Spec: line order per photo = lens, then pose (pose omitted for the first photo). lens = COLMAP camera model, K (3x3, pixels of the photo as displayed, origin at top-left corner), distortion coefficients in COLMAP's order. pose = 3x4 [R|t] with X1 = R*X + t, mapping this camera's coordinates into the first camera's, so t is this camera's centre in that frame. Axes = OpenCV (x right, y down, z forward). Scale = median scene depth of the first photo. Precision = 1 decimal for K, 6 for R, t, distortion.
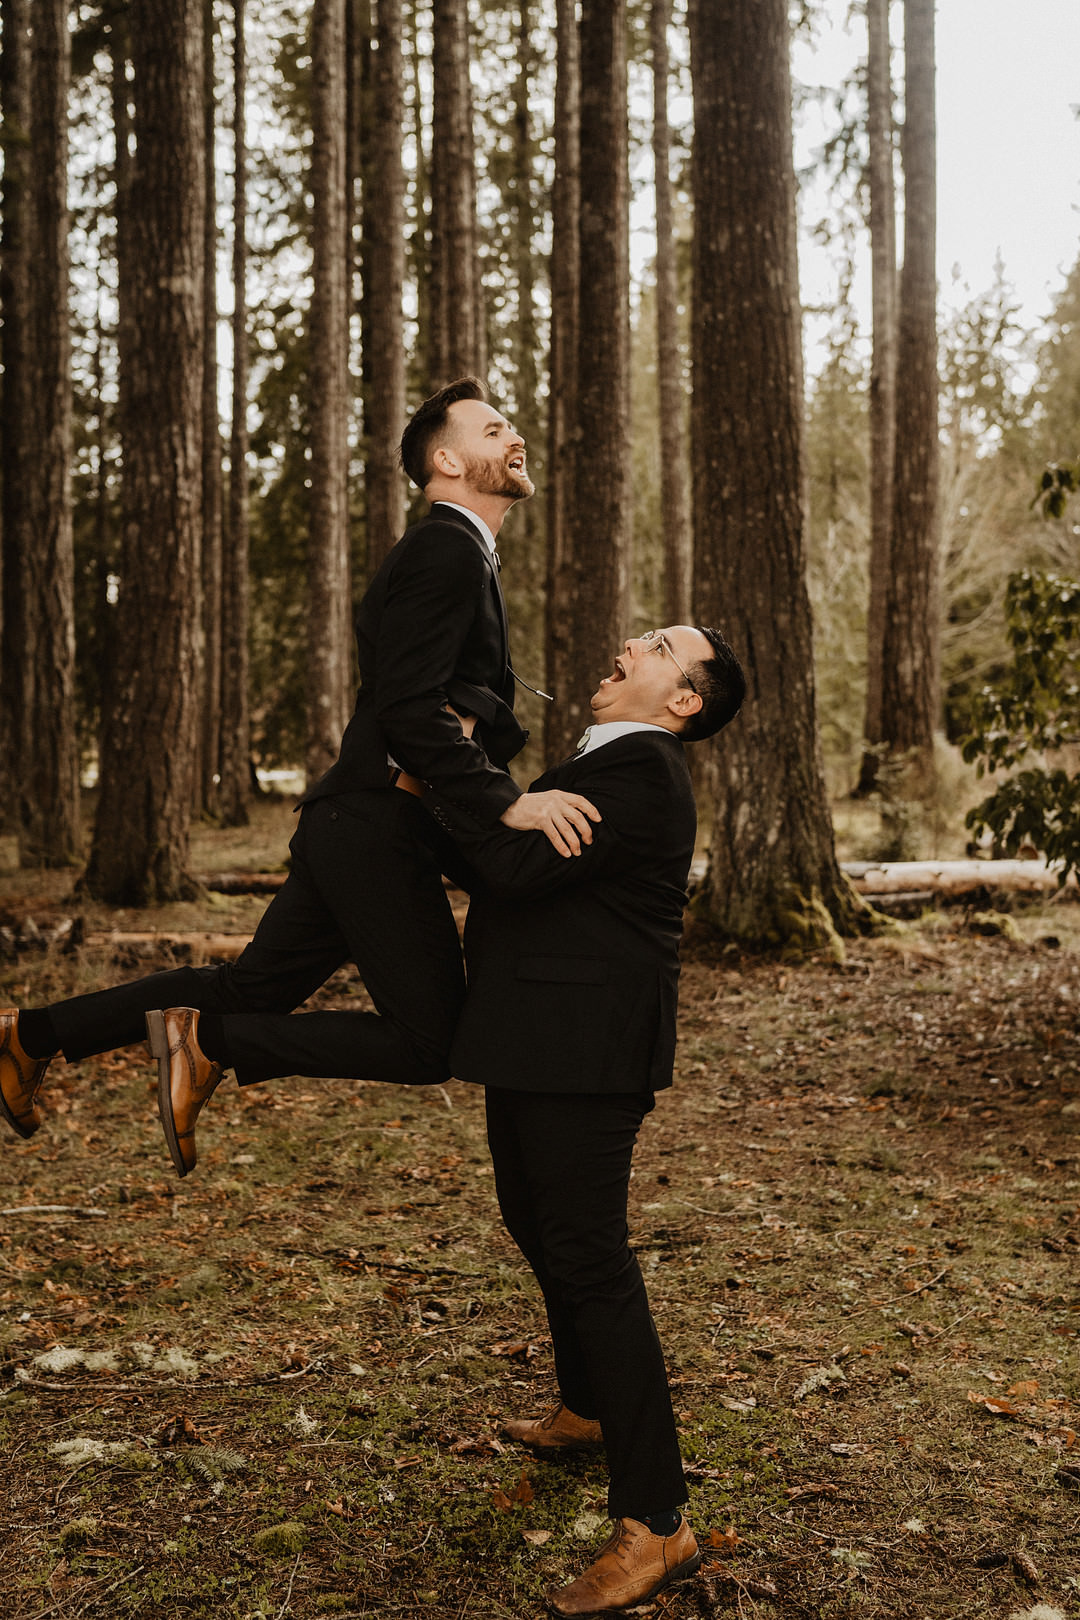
lens RADIAL K [[1617.9, 0, 540.0], [0, 1617.9, 810.0], [0, 0, 1]] dist [-0.088737, 0.011545]
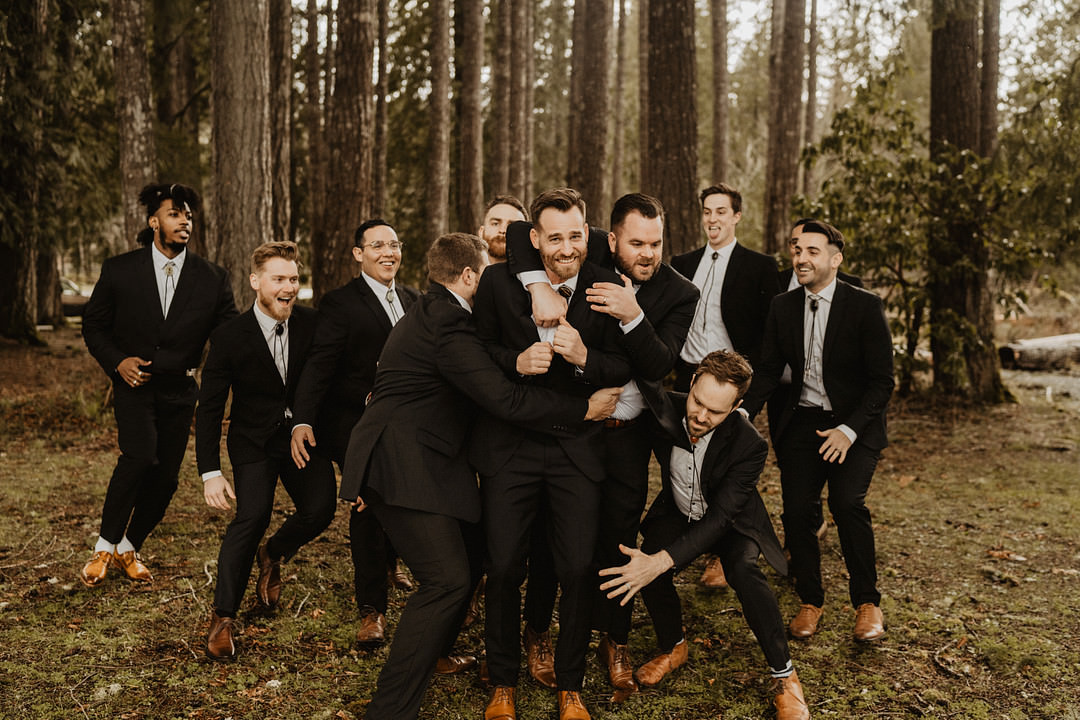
lens RADIAL K [[1078.6, 0, 540.0], [0, 1078.6, 360.0], [0, 0, 1]] dist [-0.088737, 0.011545]
pose [[0.999518, 0.024258, -0.019351, 0.005762], [-0.023551, 0.999075, 0.035989, 0.010384], [0.020206, -0.035516, 0.999165, -0.214296]]
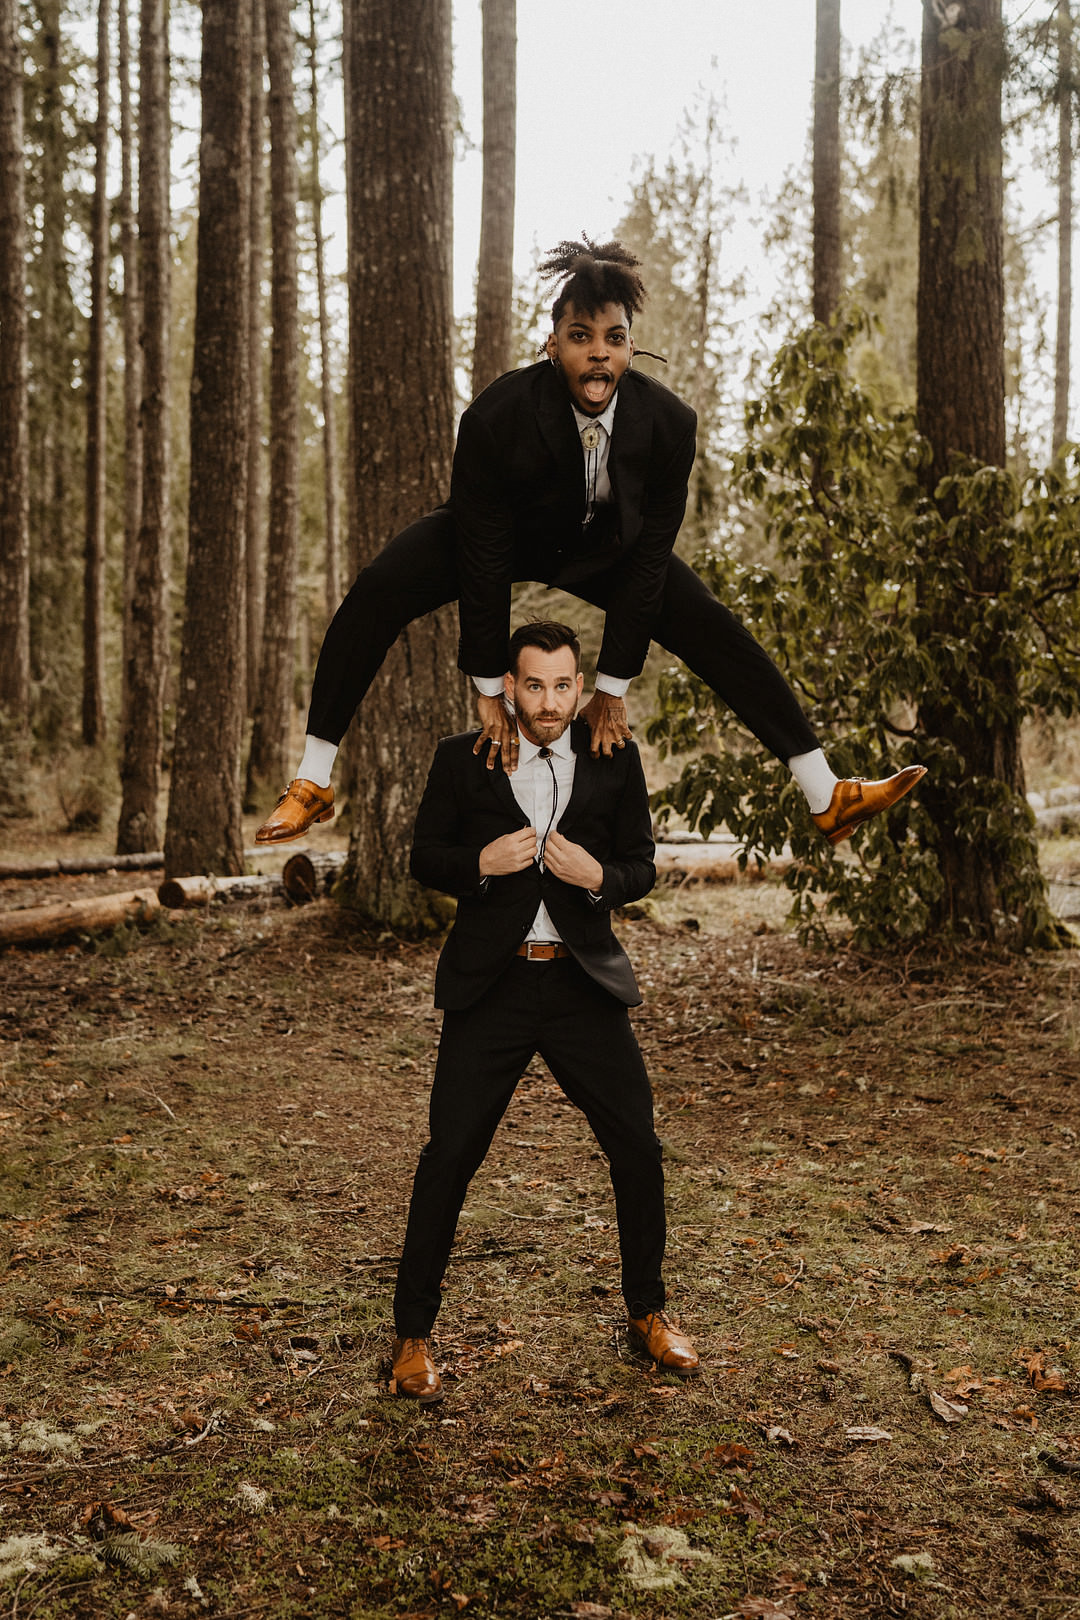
lens RADIAL K [[1655.9, 0, 562.1], [0, 1655.9, 867.4], [0, 0, 1]] dist [-0.112045, 0.091566]
pose [[0.953619, -0.007805, 0.300914, -0.057161], [-0.005576, 0.999034, 0.043584, 0.001141], [-0.300964, -0.043241, 0.952655, 0.028237]]
